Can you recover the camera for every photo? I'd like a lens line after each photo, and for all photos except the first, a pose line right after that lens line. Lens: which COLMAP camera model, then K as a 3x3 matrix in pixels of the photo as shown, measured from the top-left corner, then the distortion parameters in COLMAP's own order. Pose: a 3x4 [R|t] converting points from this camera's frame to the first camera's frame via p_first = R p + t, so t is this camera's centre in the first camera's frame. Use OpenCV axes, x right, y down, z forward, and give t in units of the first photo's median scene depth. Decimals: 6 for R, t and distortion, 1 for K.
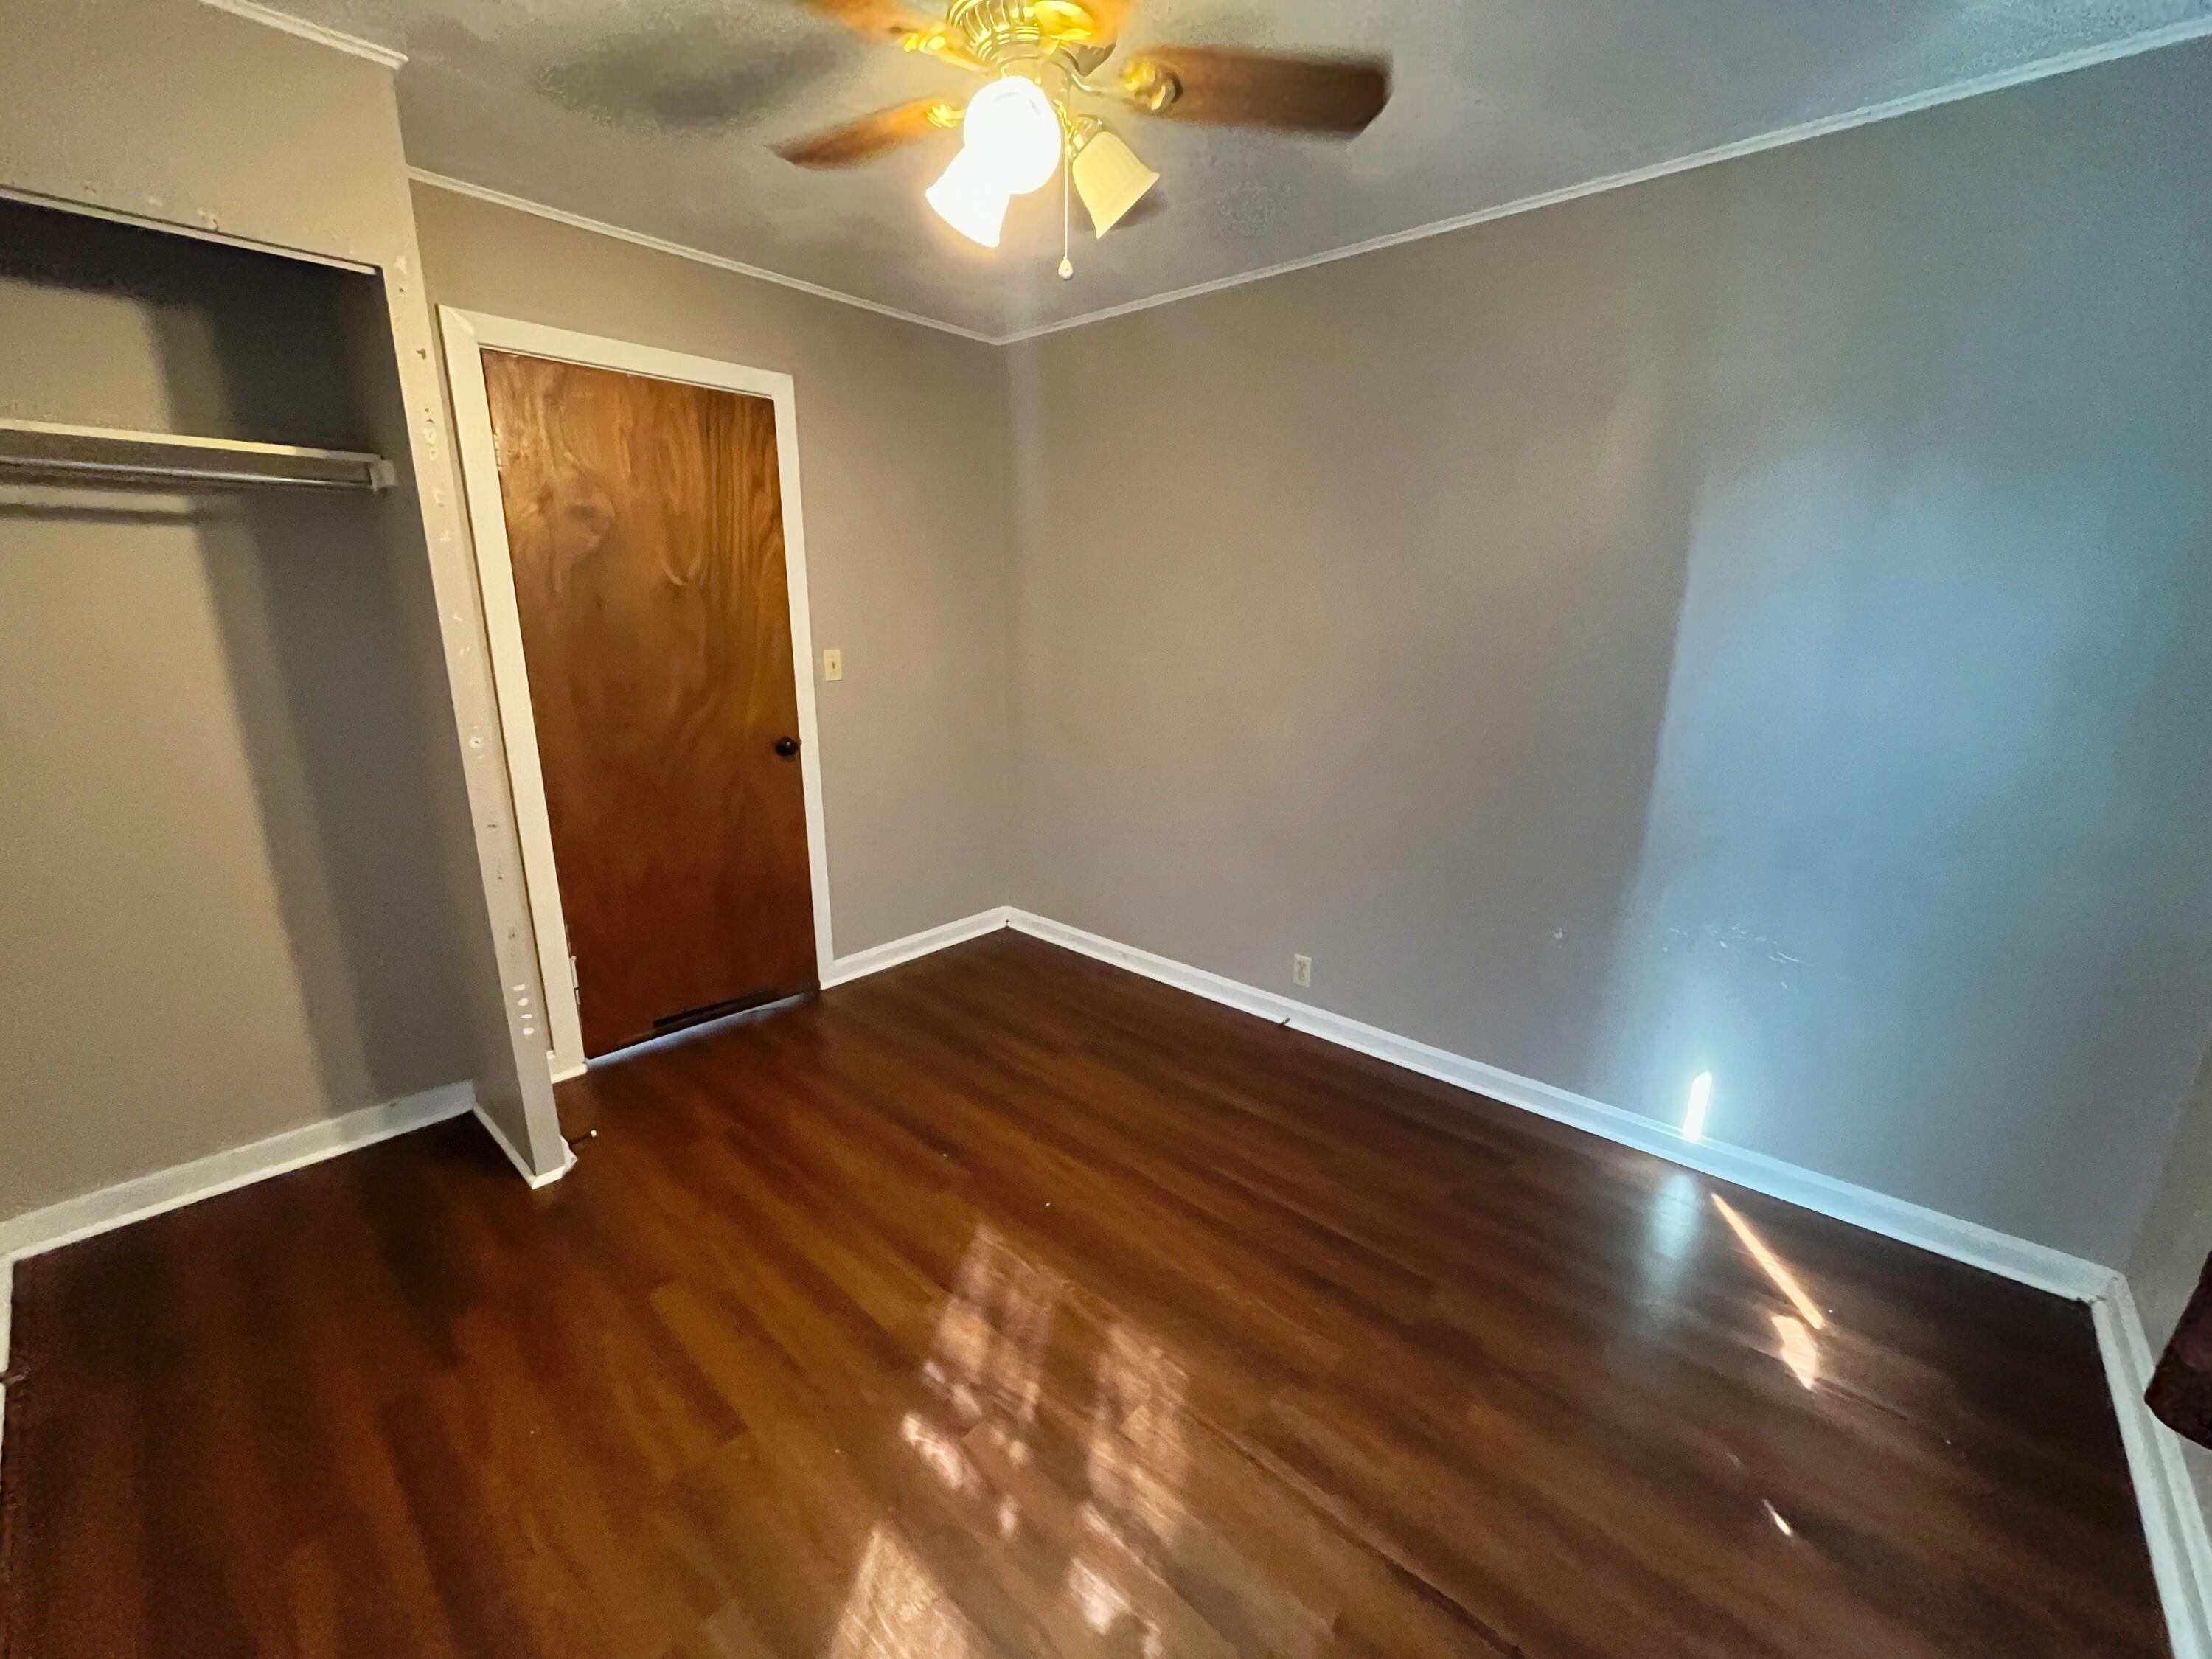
lens RADIAL K [[899.9, 0, 1104.3], [0, 899.9, 832.5], [0, 0, 1]] dist [0.001759, 0.000514]
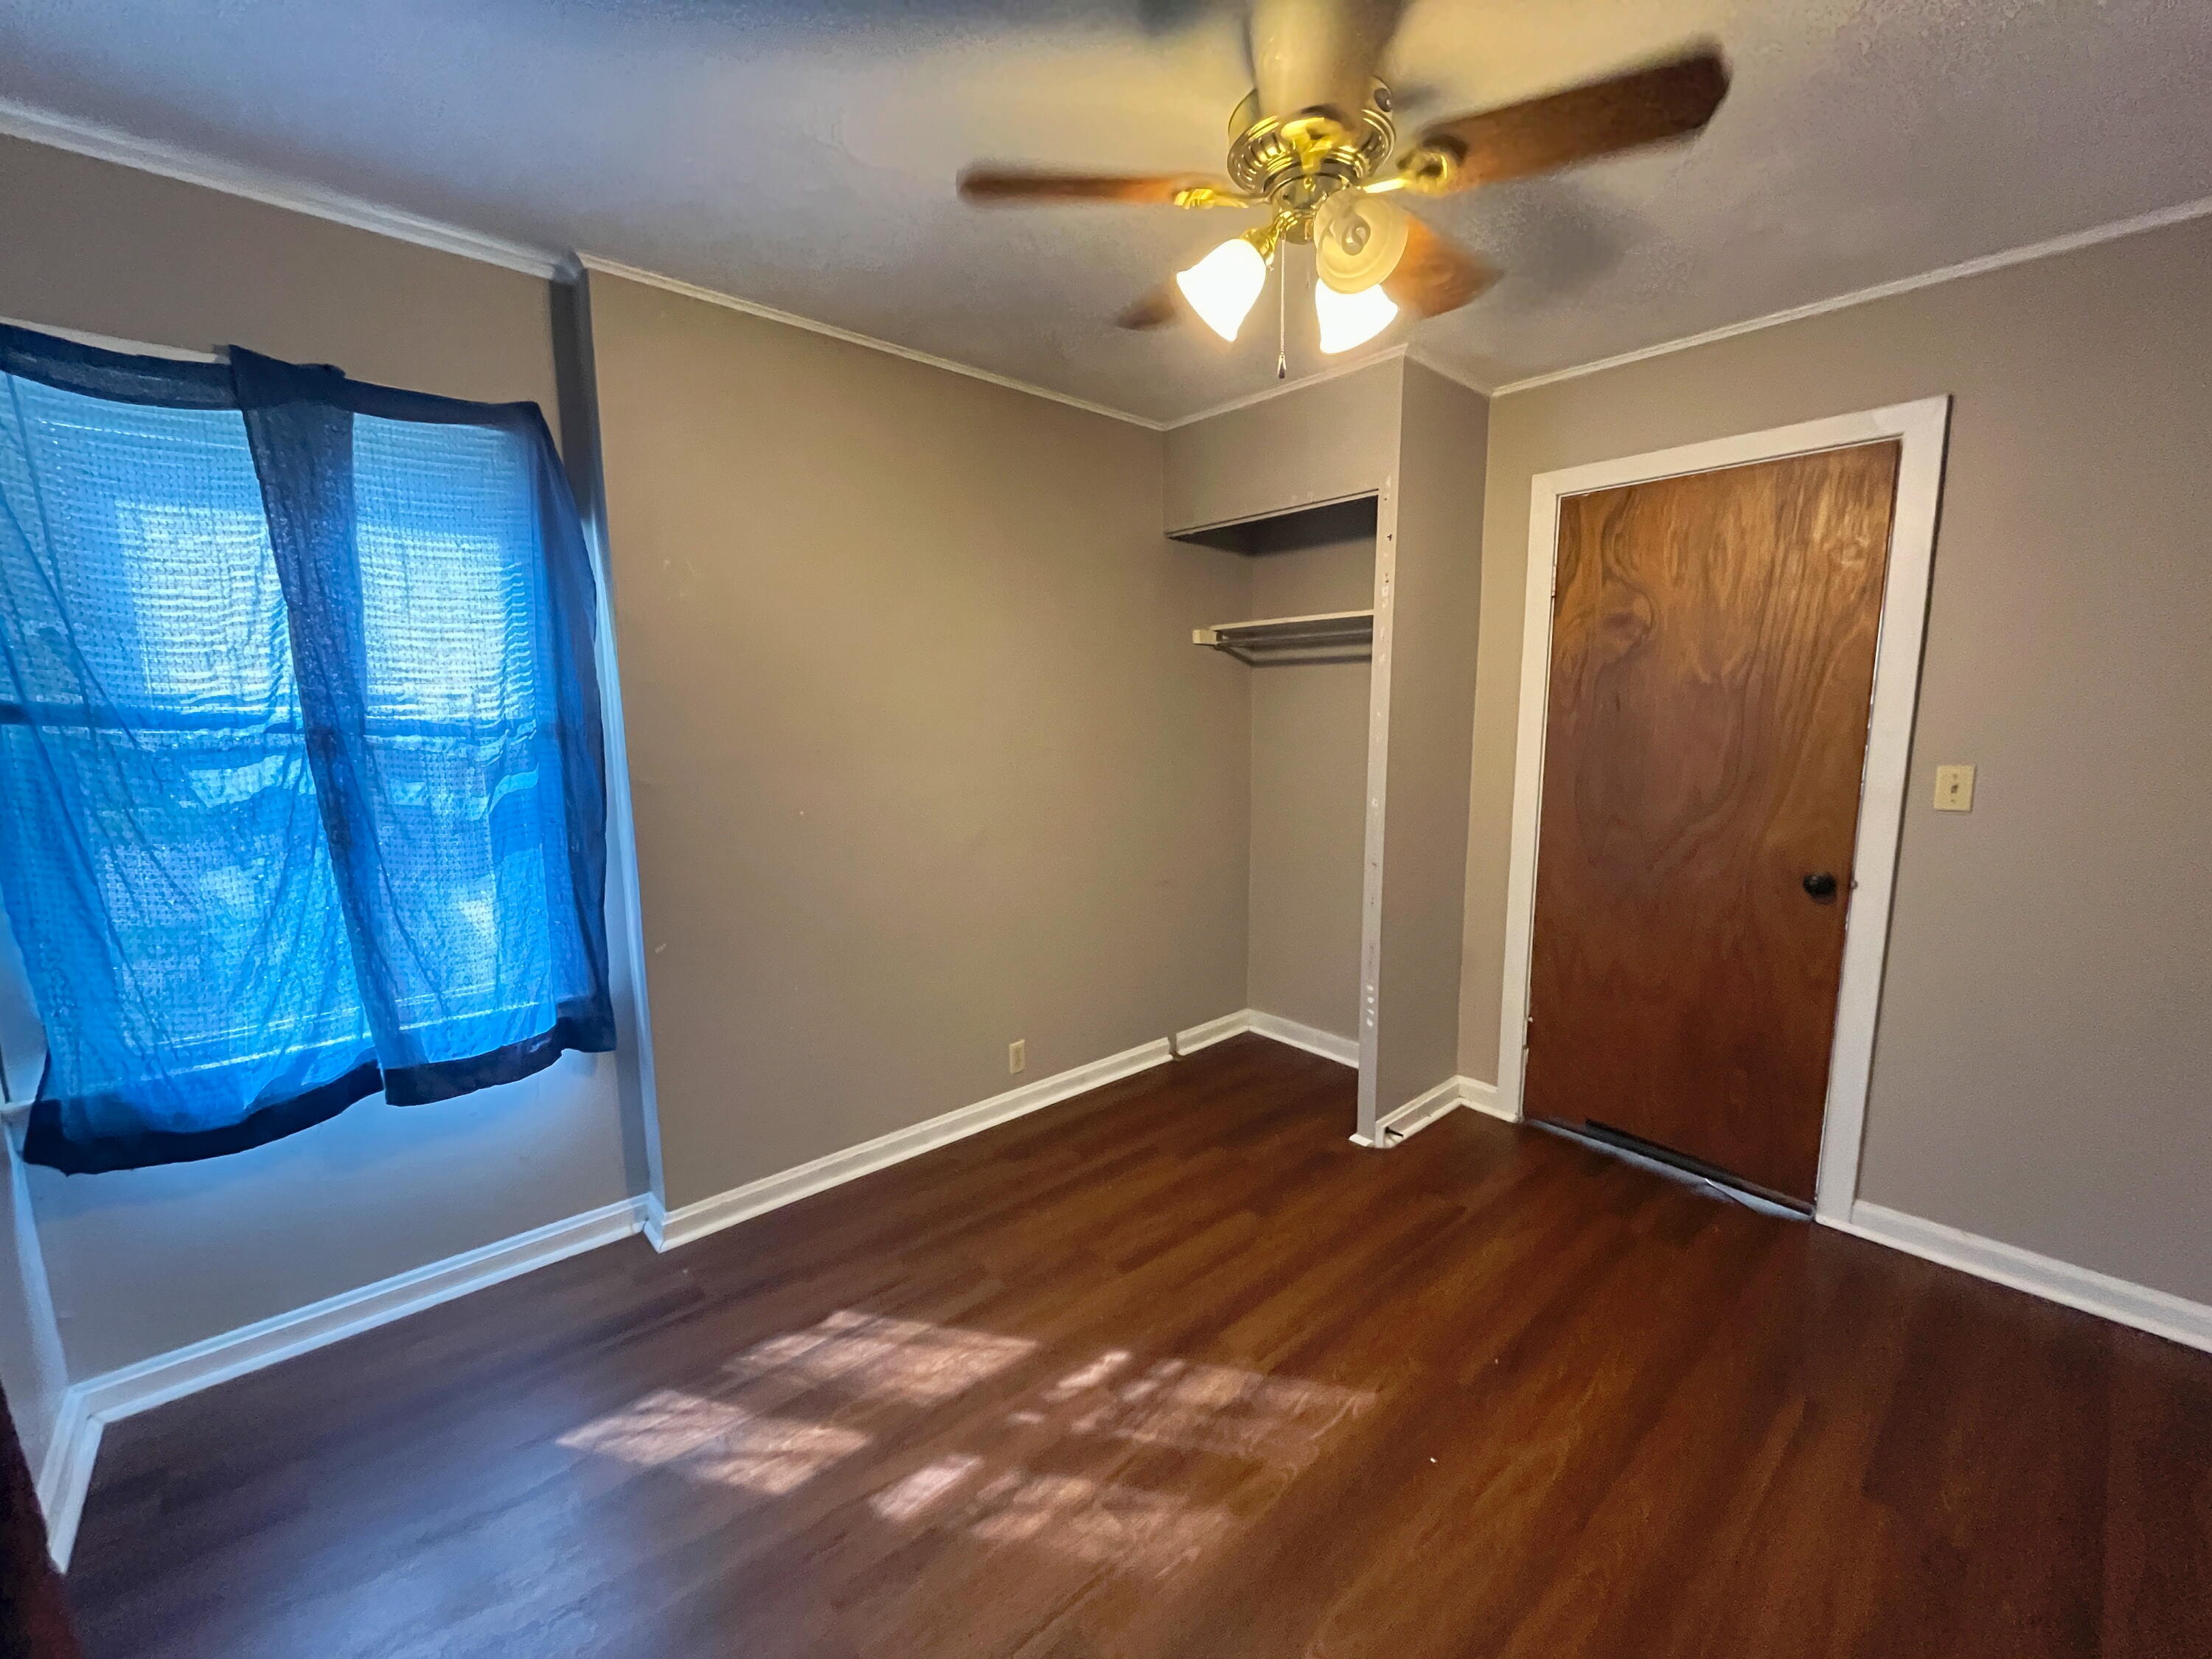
lens RADIAL K [[899.9, 0, 1104.3], [0, 899.9, 832.5], [0, 0, 1]] dist [0.001759, 0.000514]
pose [[-0.119584, 0.127594, -0.984591, 0.581703], [-0.241347, 0.958224, 0.153490, -0.134184], [0.963043, 0.255983, -0.083793, 0.580375]]
